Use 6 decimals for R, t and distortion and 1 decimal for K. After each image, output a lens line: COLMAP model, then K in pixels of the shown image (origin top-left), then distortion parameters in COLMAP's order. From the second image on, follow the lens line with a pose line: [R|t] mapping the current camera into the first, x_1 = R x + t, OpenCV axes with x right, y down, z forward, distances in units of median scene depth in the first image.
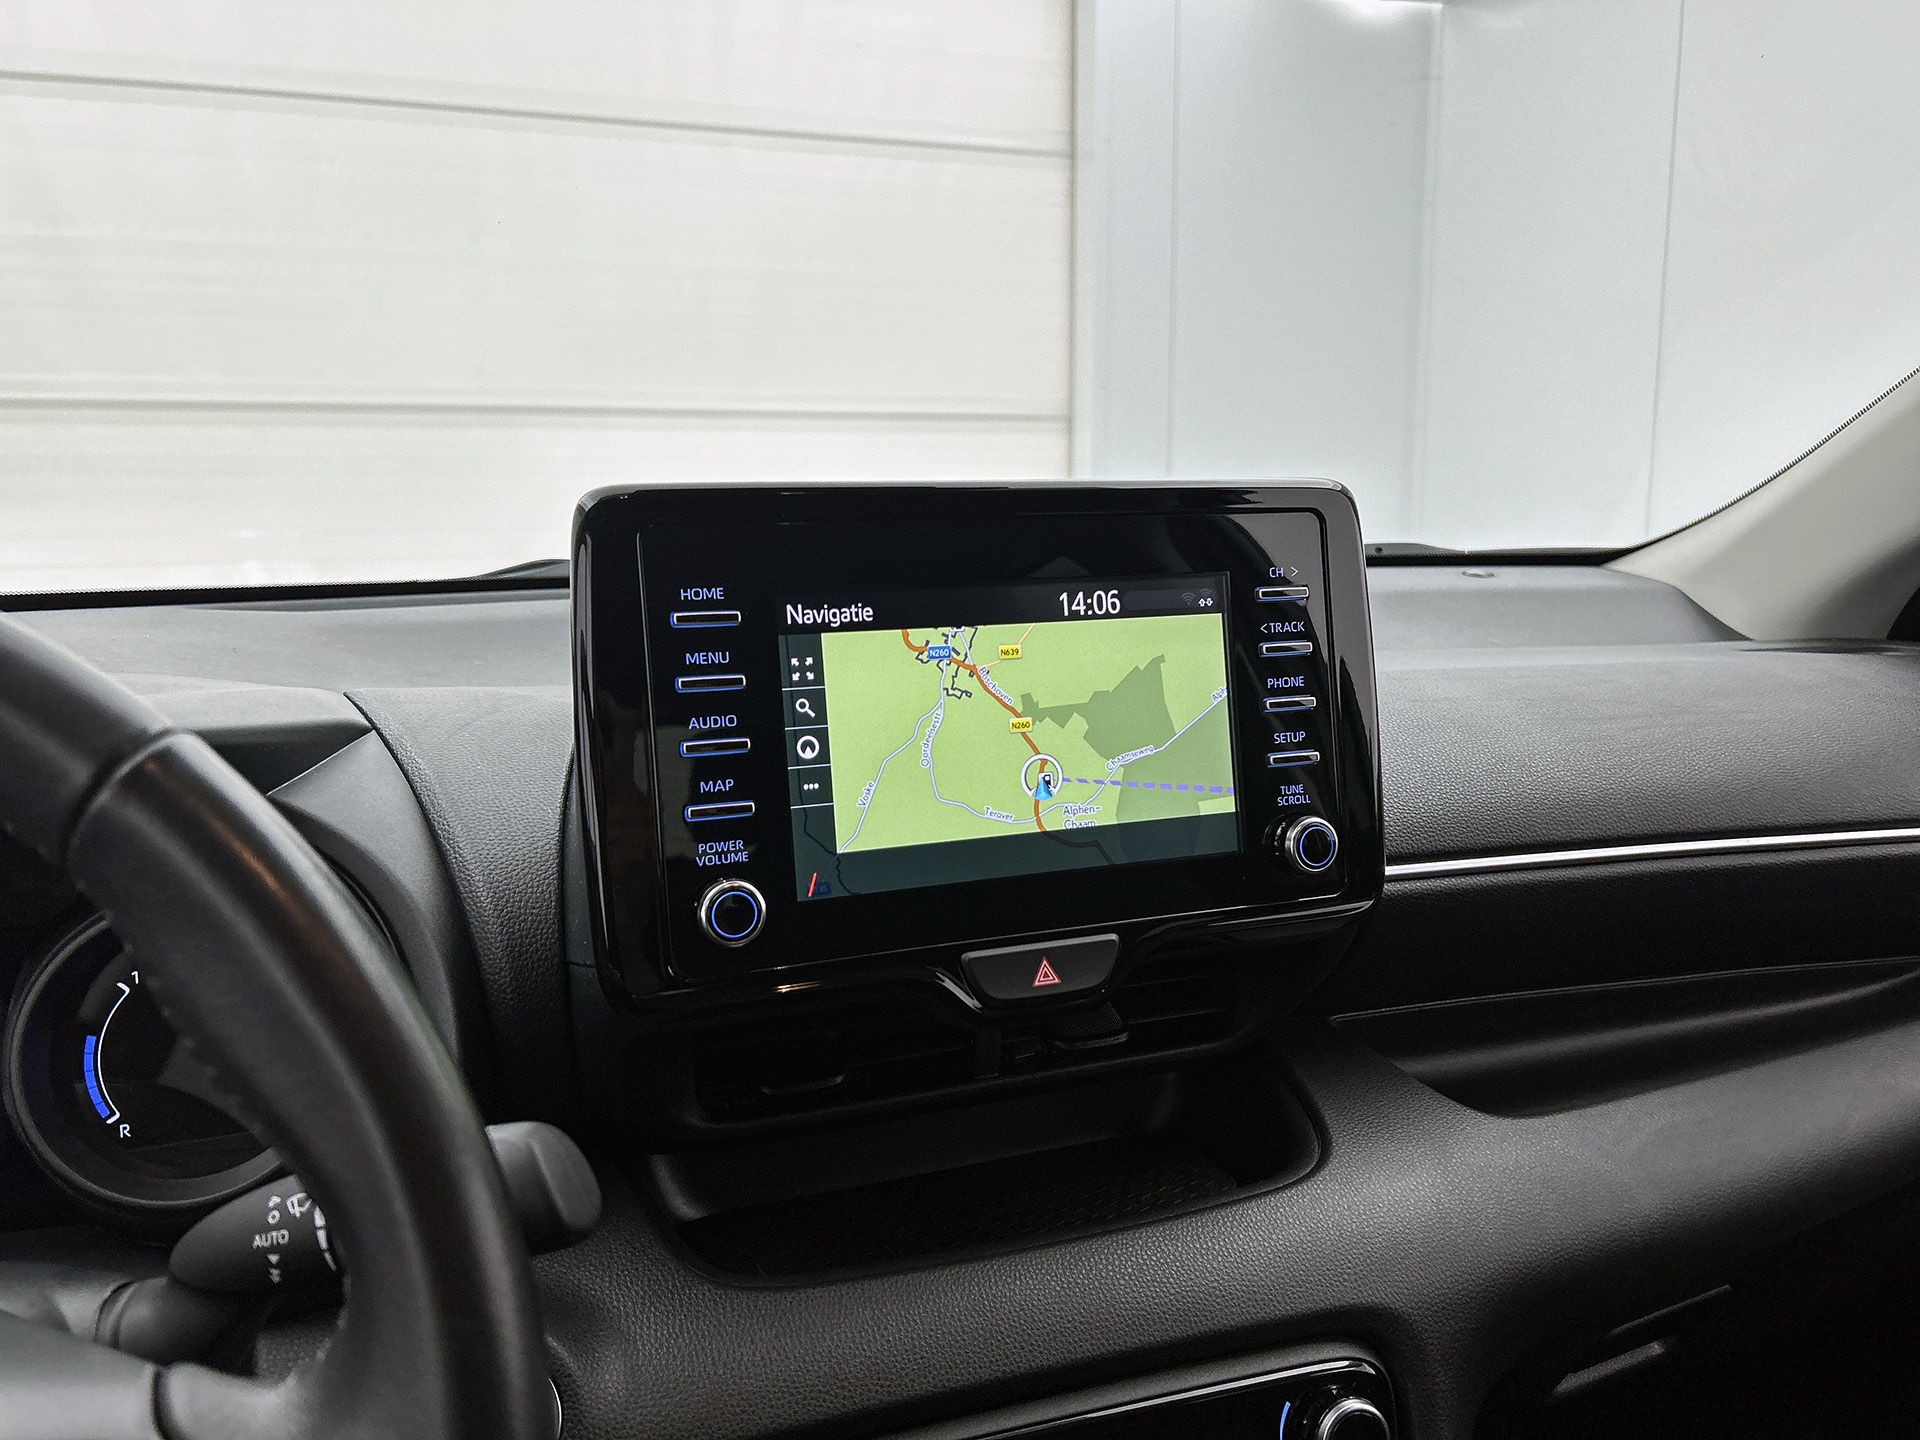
lens RADIAL K [[1472.5, 0, 965.3], [0, 1472.5, 724.7], [0, 0, 1]] dist [0.042663, -0.059513]
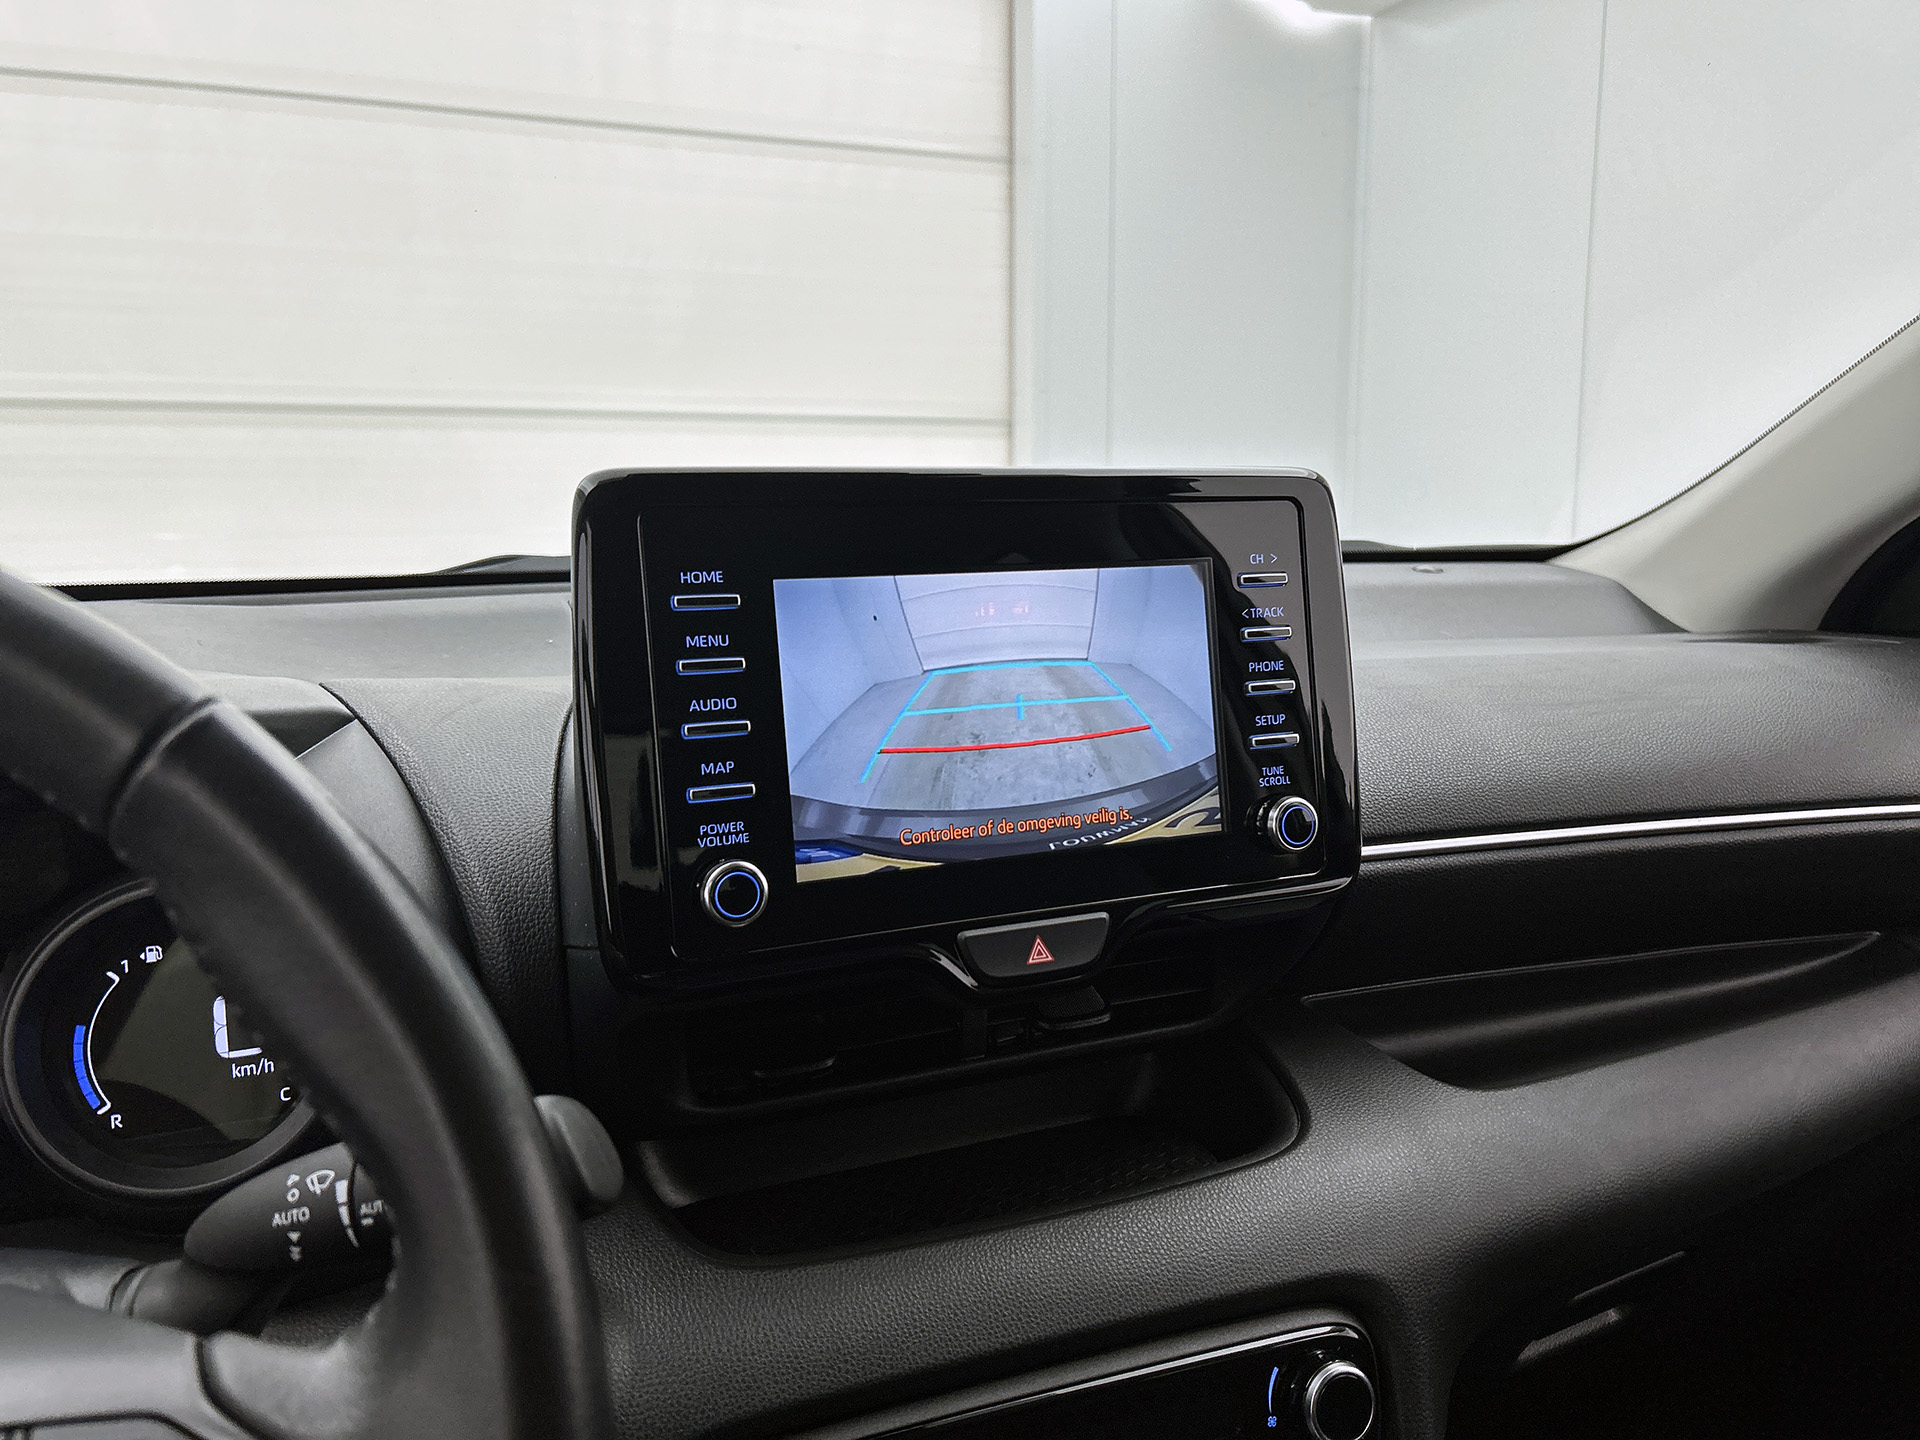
lens RADIAL K [[1472.5, 0, 975.5], [0, 1472.5, 727.0], [0, 0, 1]] dist [0.042663, -0.059513]
pose [[0.998715, -0.006006, 0.050319, -0.037225], [0.006122, 0.999979, -0.002154, 0.014583], [-0.050305, 0.002459, 0.998731, -0.013582]]
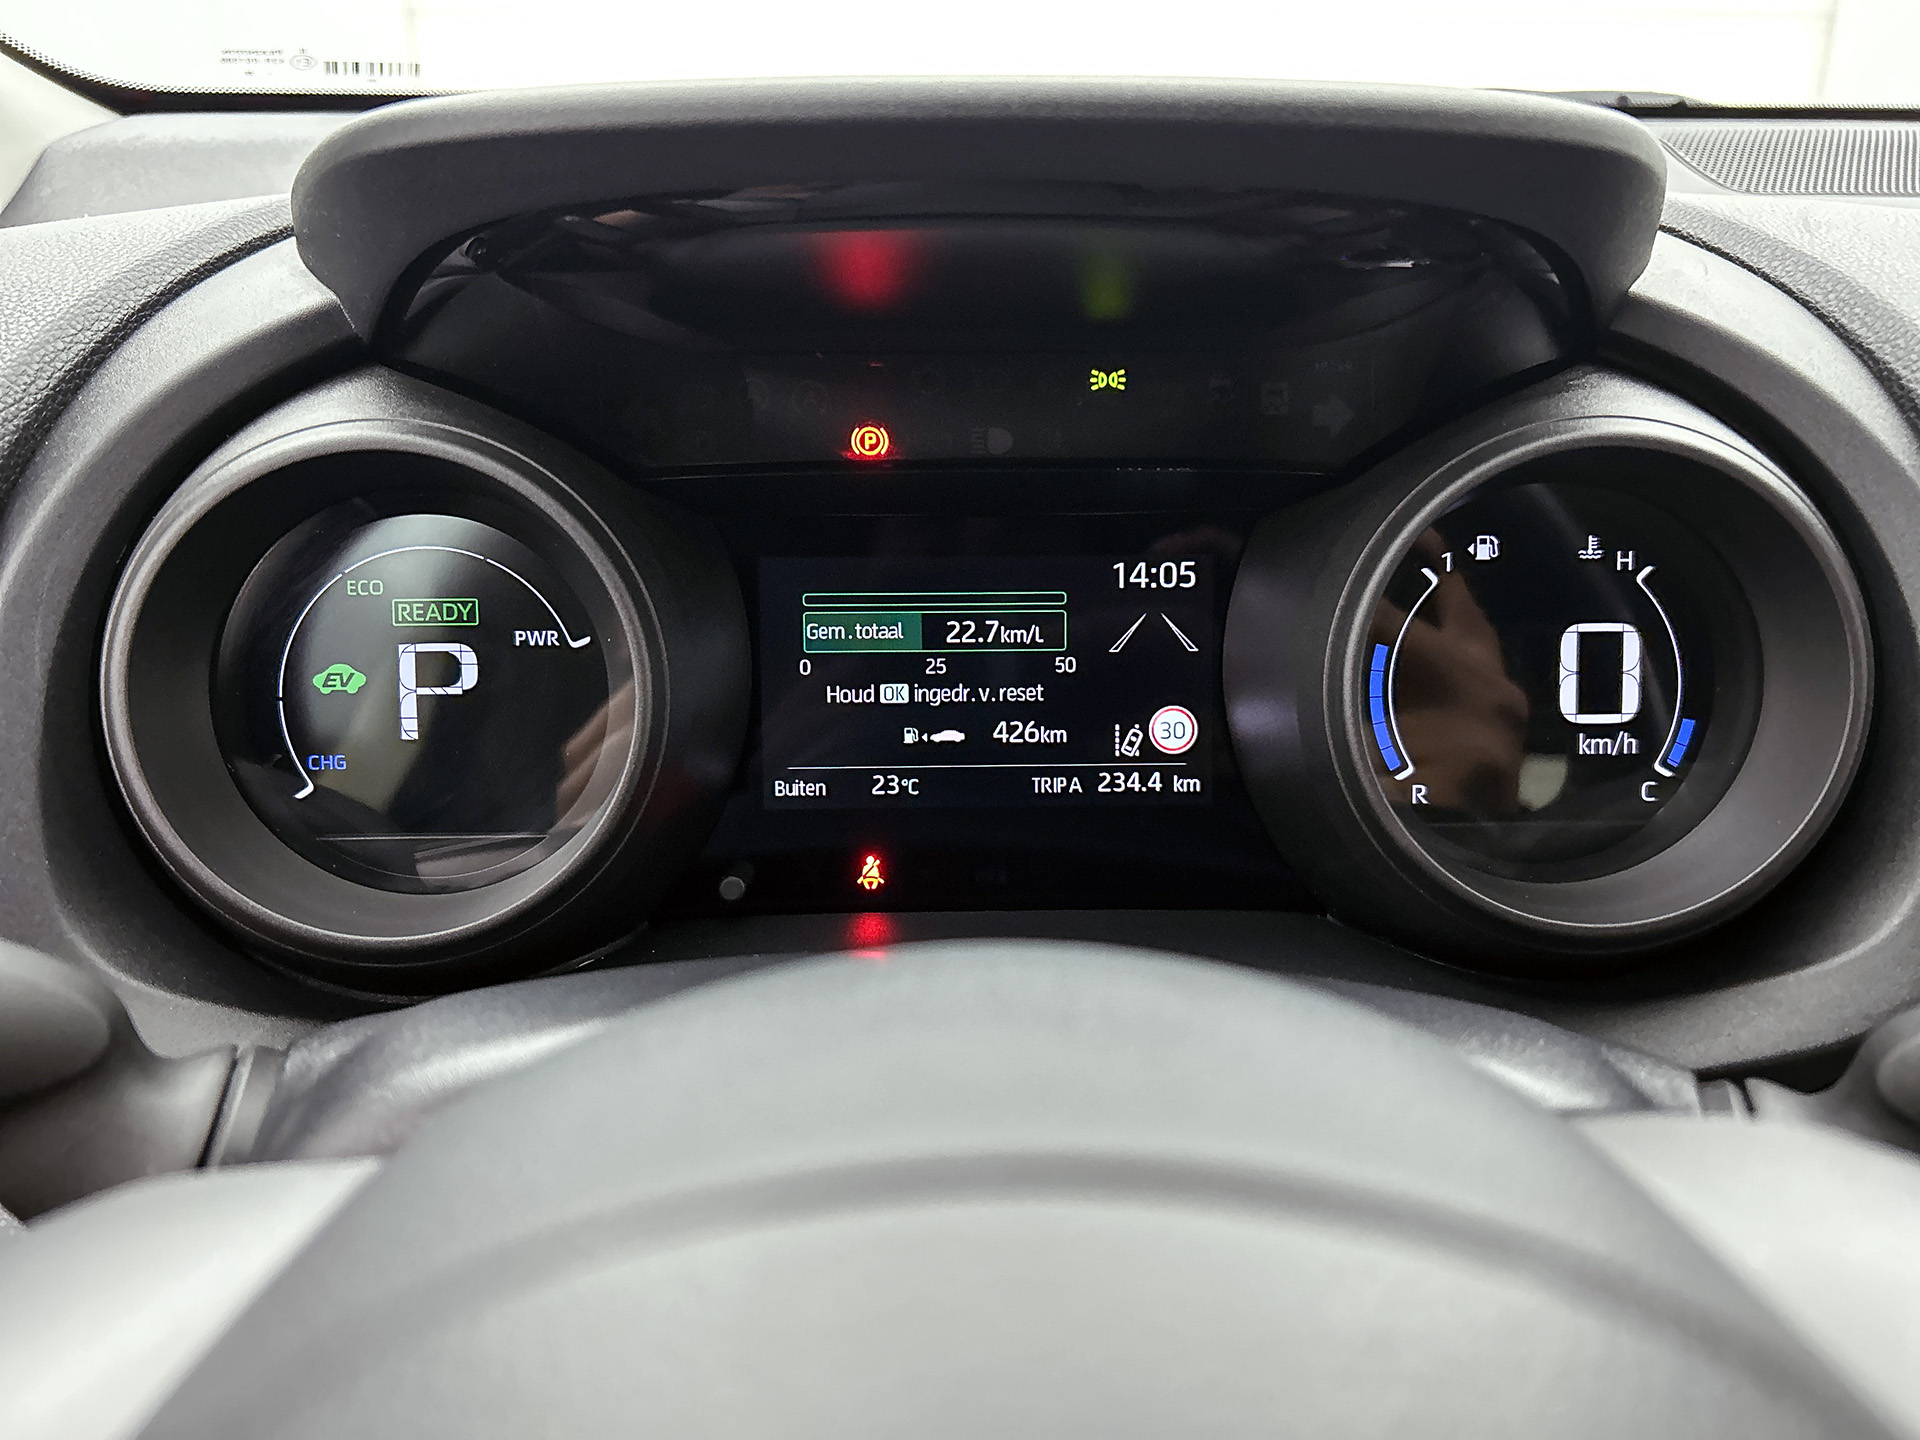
lens RADIAL K [[1472.5, 0, 960.1], [0, 1472.5, 720.0], [0, 0, 1]] dist [0.042663, -0.059513]
pose [[0.938167, 0.134357, -0.319047, -0.474552], [-0.063662, 0.972855, 0.222487, 0.094430], [0.340279, -0.188419, 0.921254, 0.289214]]
